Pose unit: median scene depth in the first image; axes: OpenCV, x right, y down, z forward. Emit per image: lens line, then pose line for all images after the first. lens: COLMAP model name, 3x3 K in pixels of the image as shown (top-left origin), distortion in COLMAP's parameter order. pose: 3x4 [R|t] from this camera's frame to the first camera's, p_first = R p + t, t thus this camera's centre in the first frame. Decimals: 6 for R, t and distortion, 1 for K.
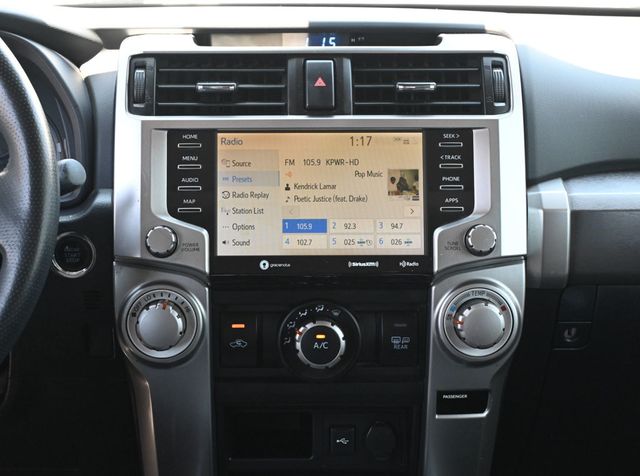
lens RADIAL K [[1532.7, 0, 322.9], [0, 1532.7, 239.6], [0, 0, 1]] dist [-0.411753, 0.000000]
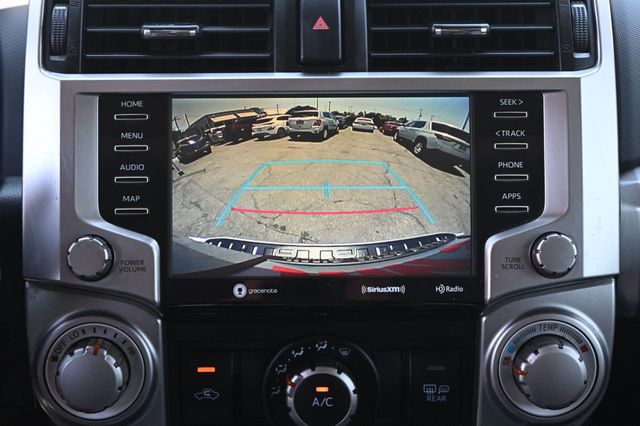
lens RADIAL K [[1641.9, 0, 320.4], [0, 1641.9, 210.3], [0, 0, 1]] dist [-0.234800, 0.000000]
pose [[0.999865, 0.000091, -0.016411, 0.010093], [0.000673, 0.998918, 0.046508, -0.053401], [0.016397, -0.046513, 0.998783, 0.258172]]
